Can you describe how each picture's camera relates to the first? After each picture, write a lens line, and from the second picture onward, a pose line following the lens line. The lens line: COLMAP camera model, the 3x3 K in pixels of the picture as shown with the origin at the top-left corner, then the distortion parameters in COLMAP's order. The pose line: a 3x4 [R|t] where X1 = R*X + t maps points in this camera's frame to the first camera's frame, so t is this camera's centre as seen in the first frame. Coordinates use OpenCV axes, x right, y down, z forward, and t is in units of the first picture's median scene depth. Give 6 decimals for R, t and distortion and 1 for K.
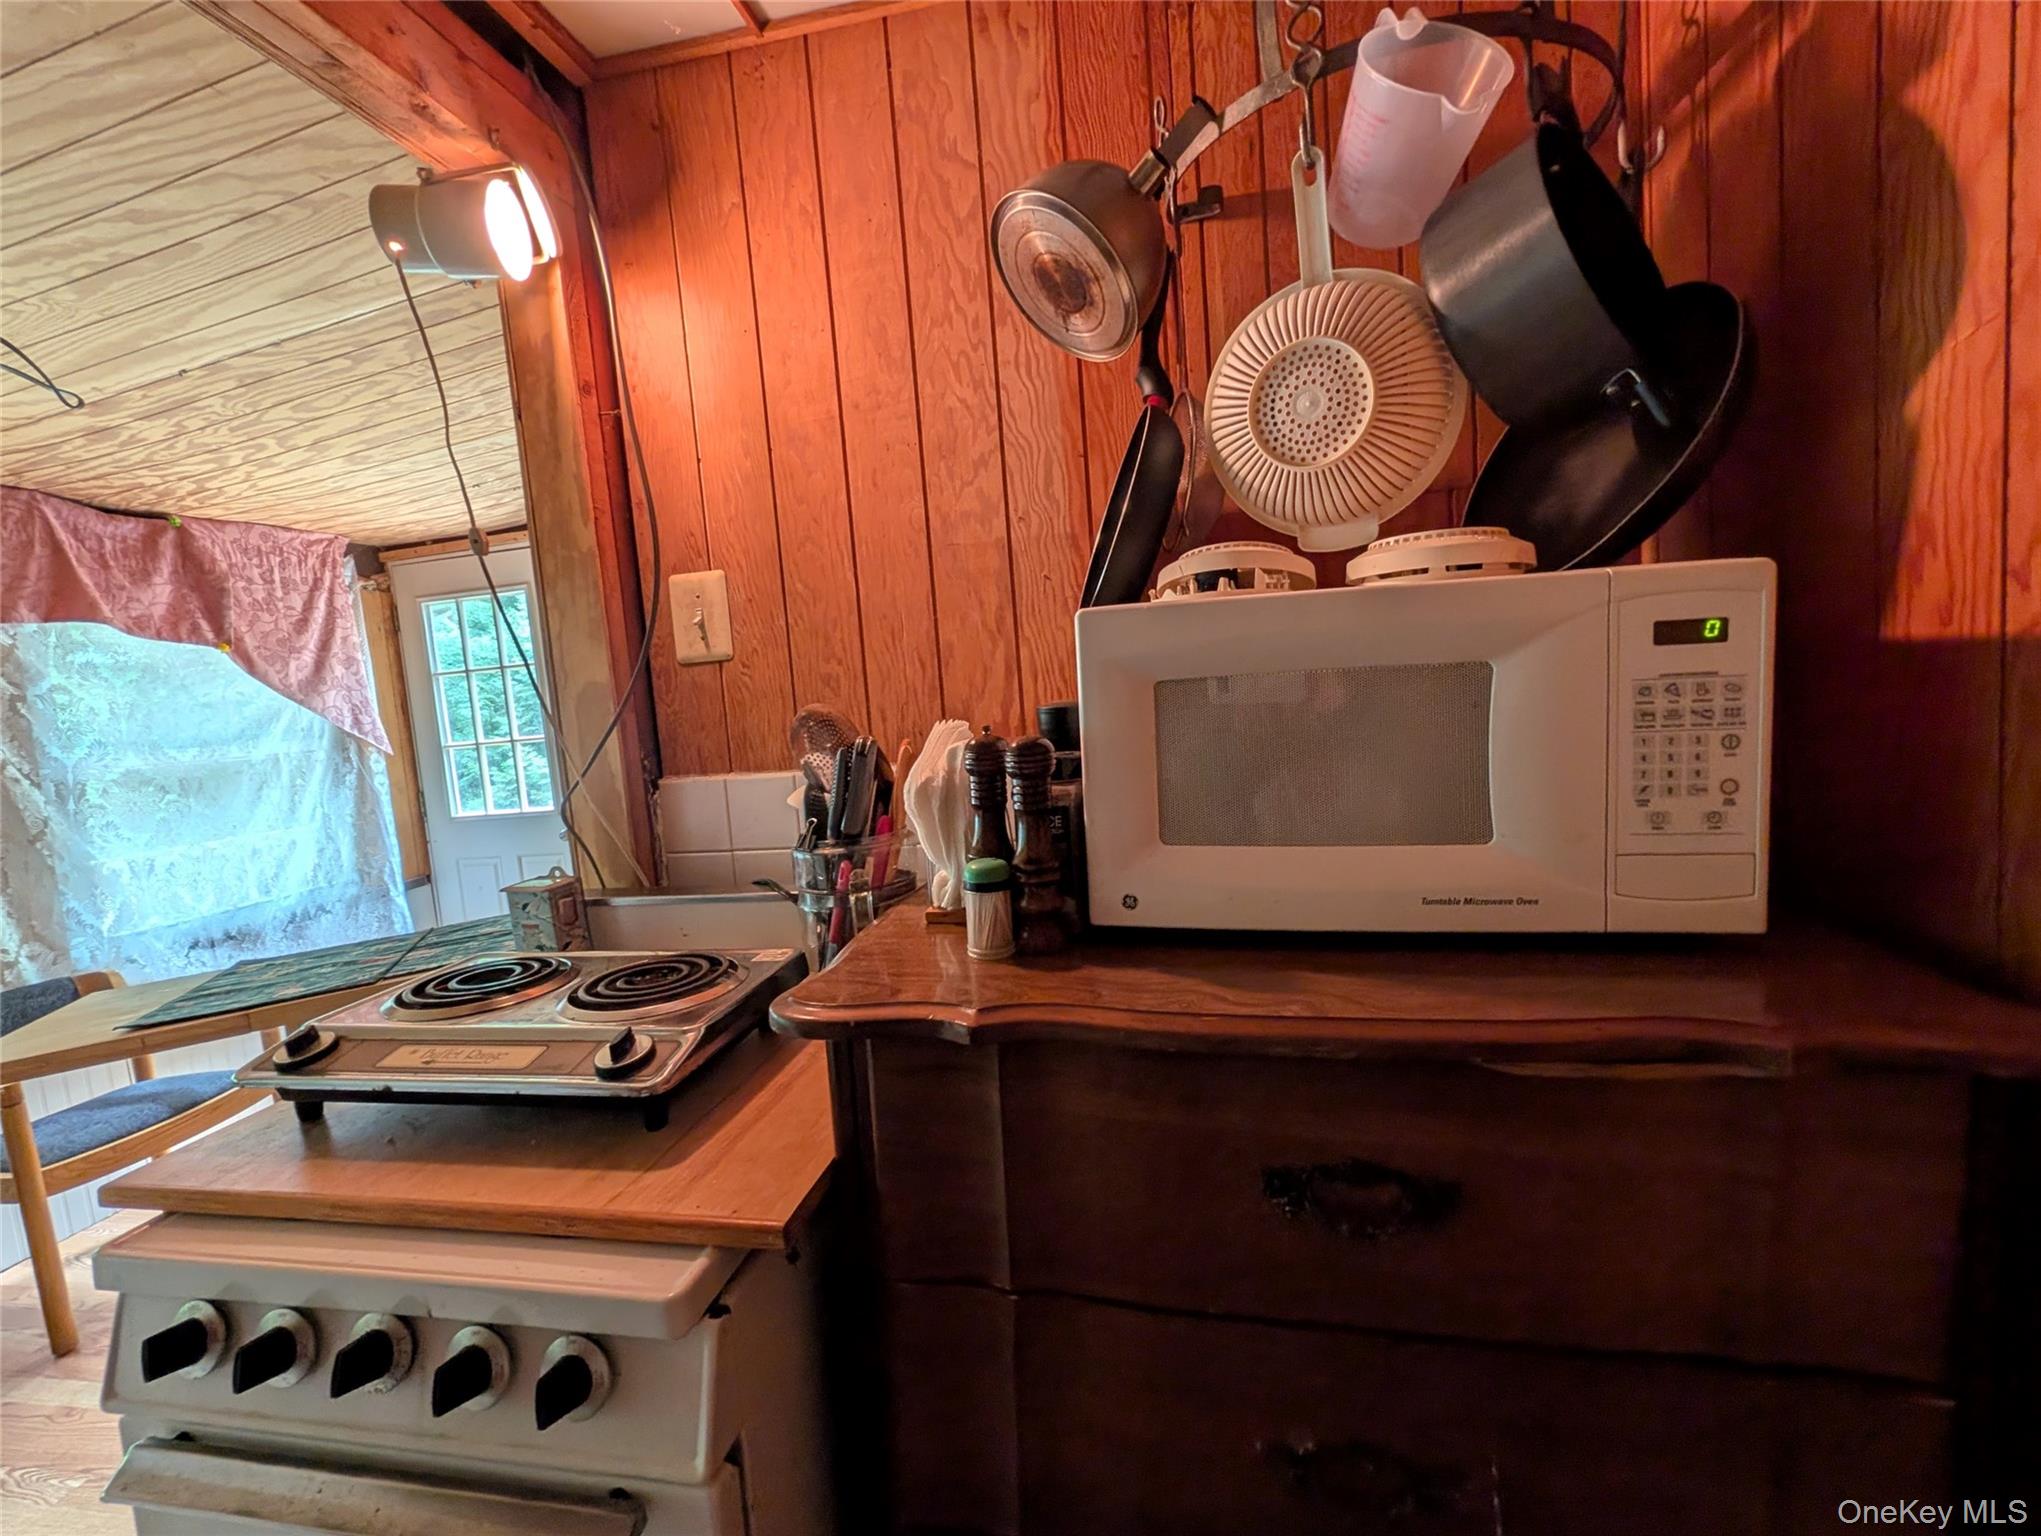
lens RADIAL K [[780.3, 0, 906.8], [0, 780.3, 780.0], [0, 0, 1]] dist [-0.008482, 0.000174]
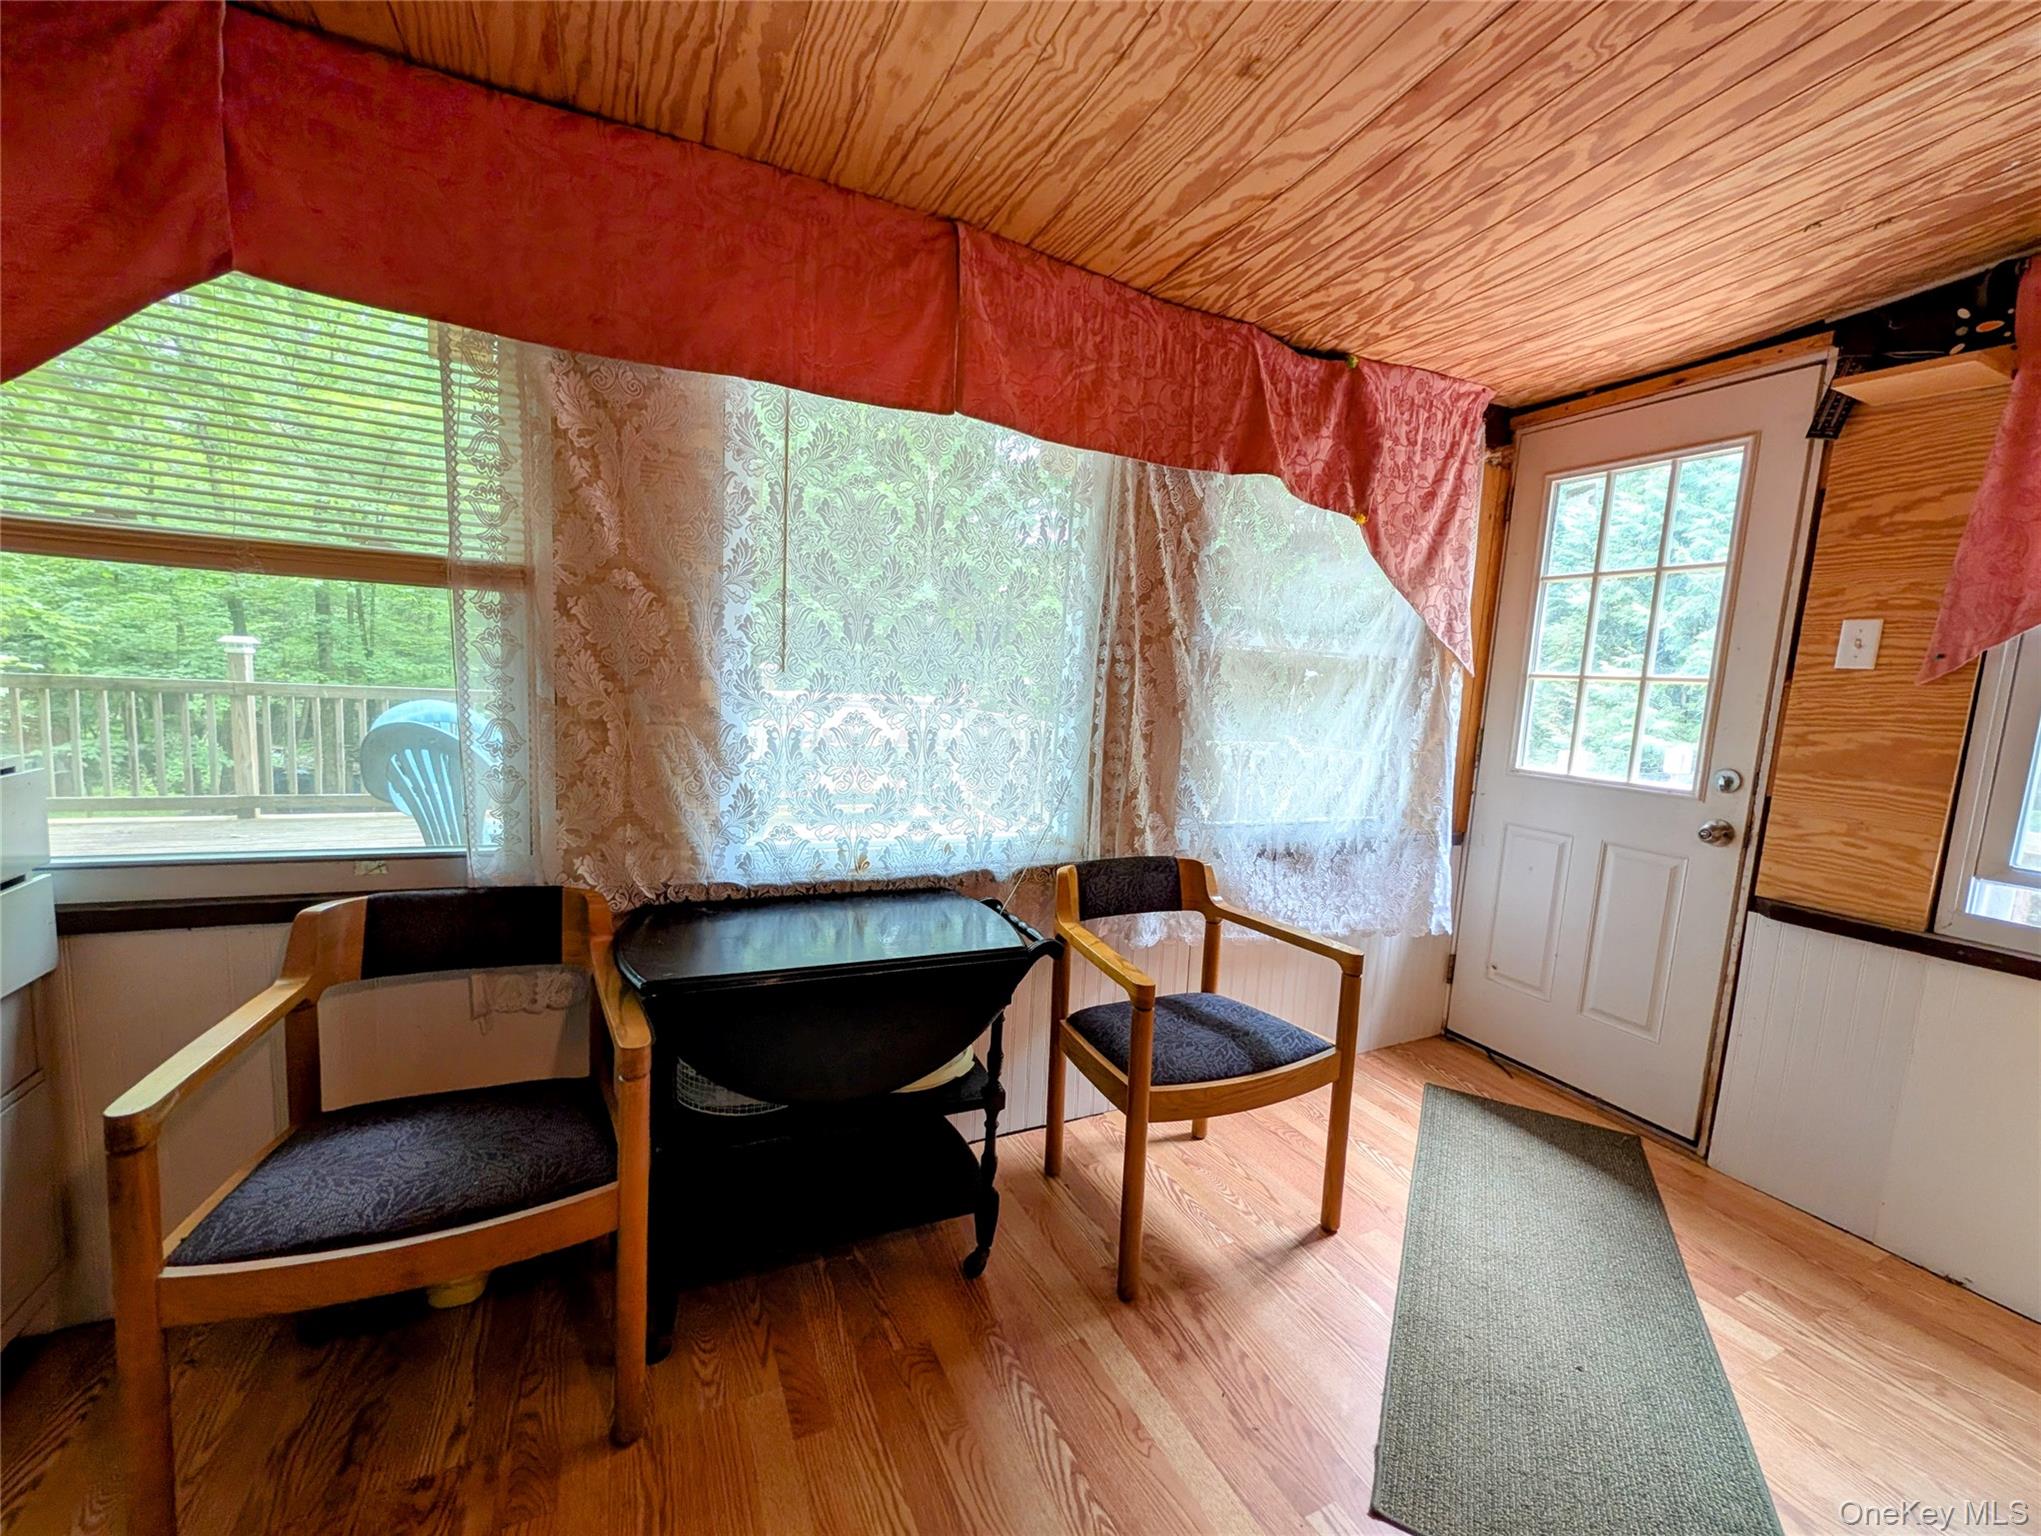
lens RADIAL K [[780.3, 0, 1020.8], [0, 780.3, 763.7], [0, 0, 1]] dist [-0.008482, 0.000174]
pose [[0.580717, 0.202895, -0.788417, -0.351762], [-0.172758, 0.977102, 0.124206, 0.043336], [0.795564, 0.064077, 0.602471, 0.204348]]
